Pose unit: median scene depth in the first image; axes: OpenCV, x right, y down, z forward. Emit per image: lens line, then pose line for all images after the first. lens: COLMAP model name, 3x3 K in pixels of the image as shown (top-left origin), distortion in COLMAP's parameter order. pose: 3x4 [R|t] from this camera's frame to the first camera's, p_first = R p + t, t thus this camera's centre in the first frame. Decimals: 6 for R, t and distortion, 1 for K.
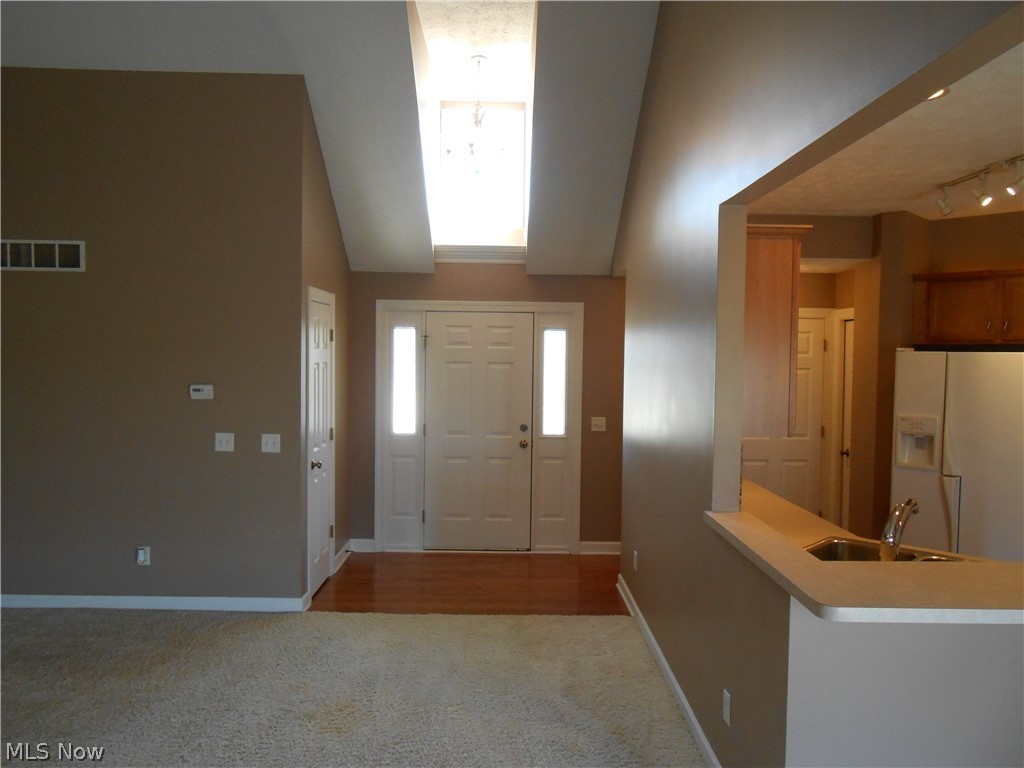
lens RADIAL K [[799.6, 0, 513.5], [0, 799.6, 385.7], [0, 0, 1]] dist [-0.042712, 0.062333]
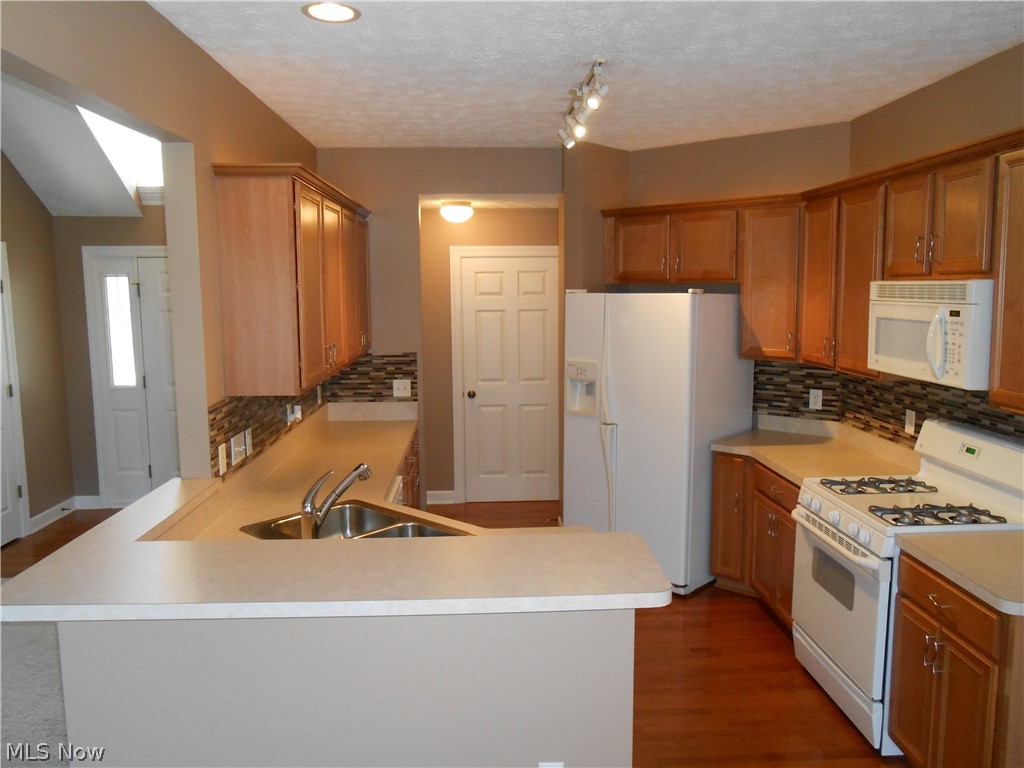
lens RADIAL K [[799.6, 0, 518.6], [0, 799.6, 386.0], [0, 0, 1]] dist [-0.042712, 0.062333]
pose [[0.999348, -0.022425, 0.028301, 0.397215], [0.020045, 0.996452, 0.081742, -0.011691], [-0.030034, -0.081121, 0.996252, 0.043940]]
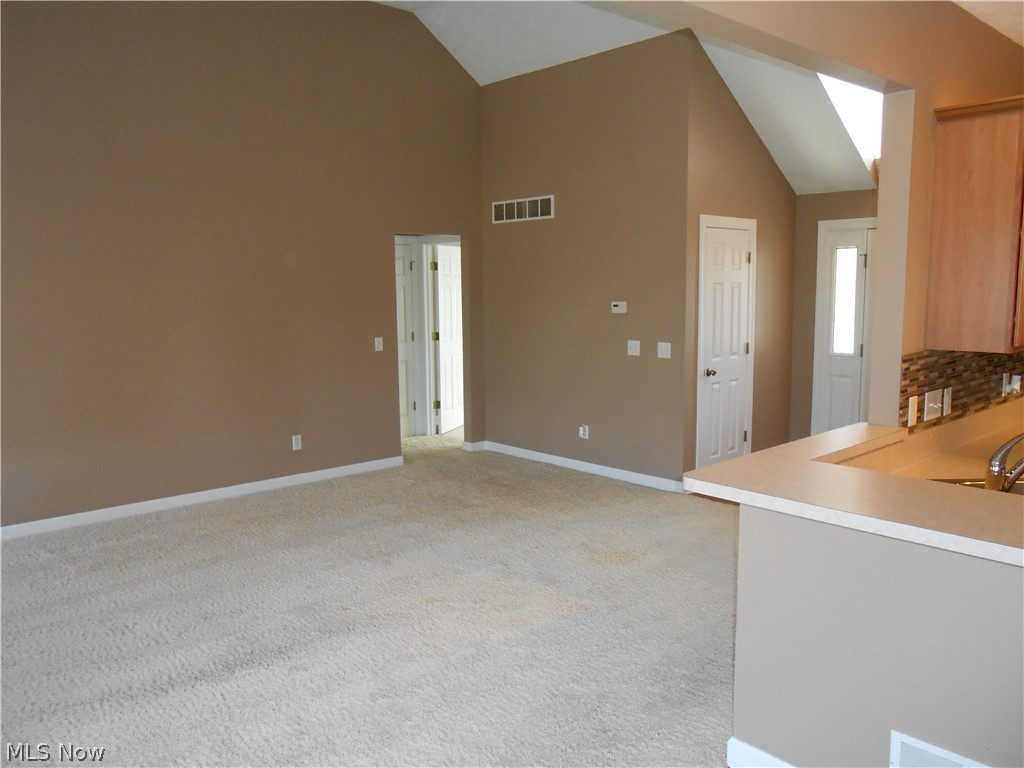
lens RADIAL K [[799.6, 0, 512.6], [0, 799.6, 386.3], [0, 0, 1]] dist [-0.042712, 0.062333]
pose [[0.662431, 0.074335, -0.745425, 0.432387], [-0.011262, 0.995940, 0.089308, 0.020669], [0.749038, -0.050766, 0.660579, 0.031329]]
